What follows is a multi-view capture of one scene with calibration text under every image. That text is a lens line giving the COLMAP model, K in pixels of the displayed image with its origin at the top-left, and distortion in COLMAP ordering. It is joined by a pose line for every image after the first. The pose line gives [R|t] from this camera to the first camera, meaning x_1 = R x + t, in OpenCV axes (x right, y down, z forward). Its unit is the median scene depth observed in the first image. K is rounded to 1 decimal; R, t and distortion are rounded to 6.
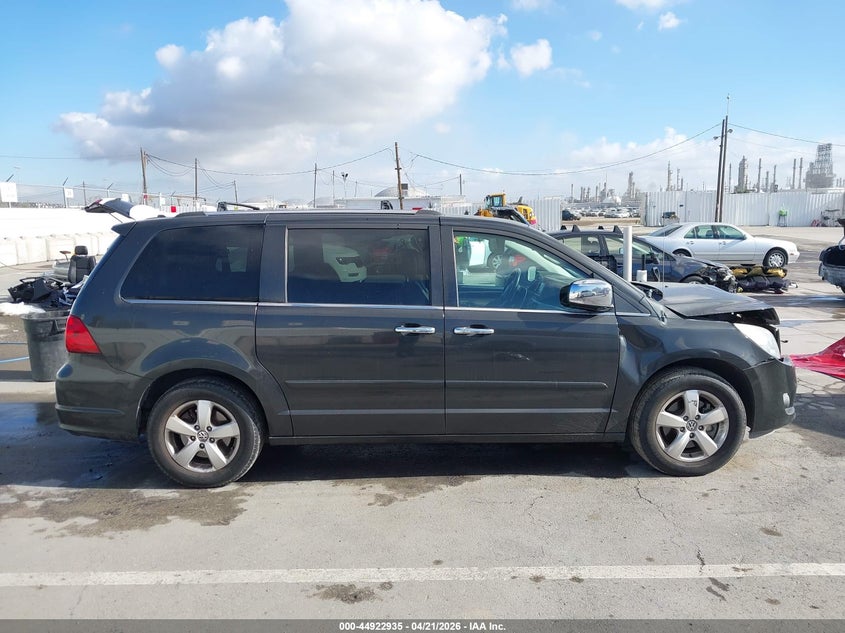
lens RADIAL K [[668.5, 0, 424.2], [0, 668.5, 314.3], [0, 0, 1]] dist [0.016700, -0.021149]
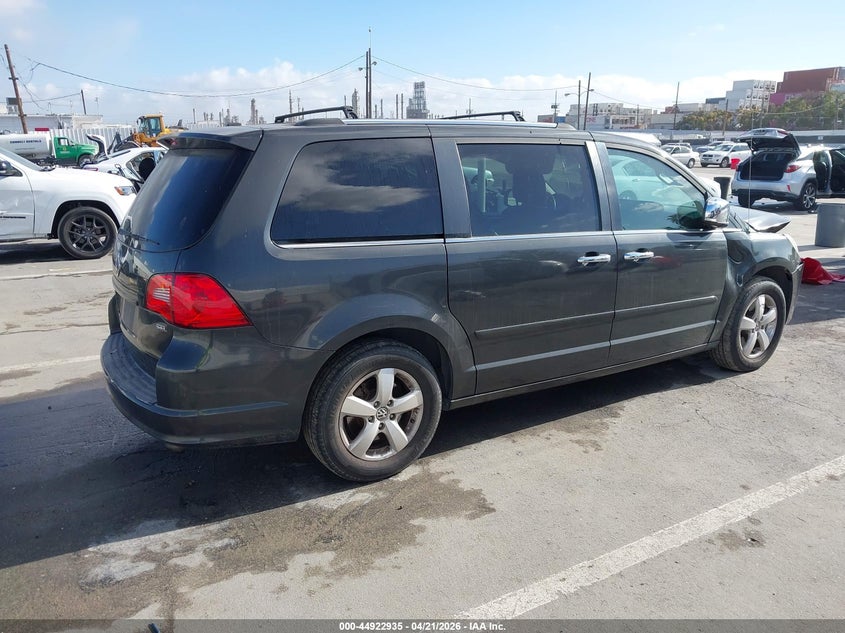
lens RADIAL K [[668.5, 0, 429.6], [0, 668.5, 314.5], [0, 0, 1]] dist [0.016700, -0.021149]
pose [[0.855804, -0.110601, 0.505339, -0.659007], [0.057790, 0.991203, 0.119070, -0.022359], [-0.514062, -0.072697, 0.854667, 0.316146]]
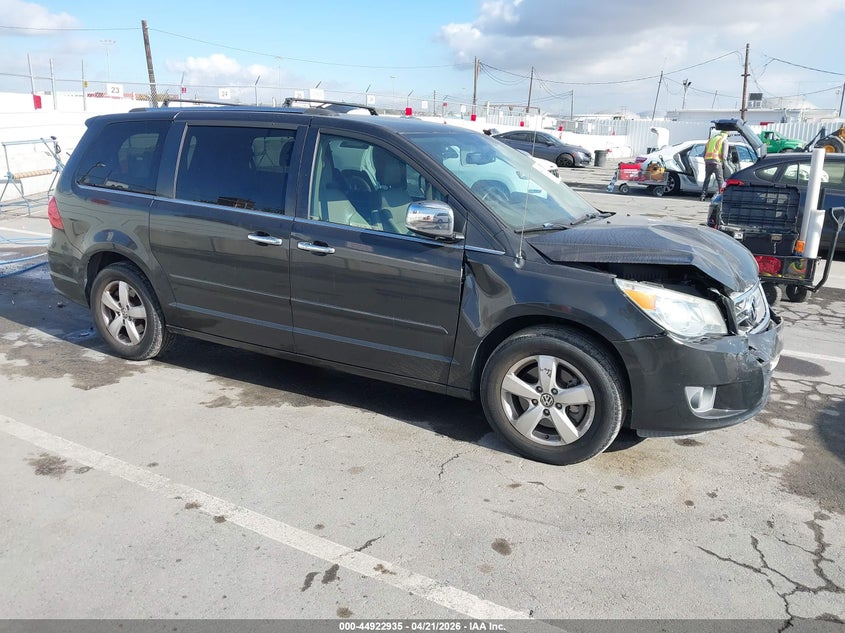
lens RADIAL K [[668.5, 0, 423.9], [0, 668.5, 313.0], [0, 0, 1]] dist [0.016700, -0.021149]
pose [[0.872719, 0.159649, -0.461383, 0.624866], [-0.101505, 0.983706, 0.148386, -0.037068], [0.477555, -0.082666, 0.874704, 0.254418]]
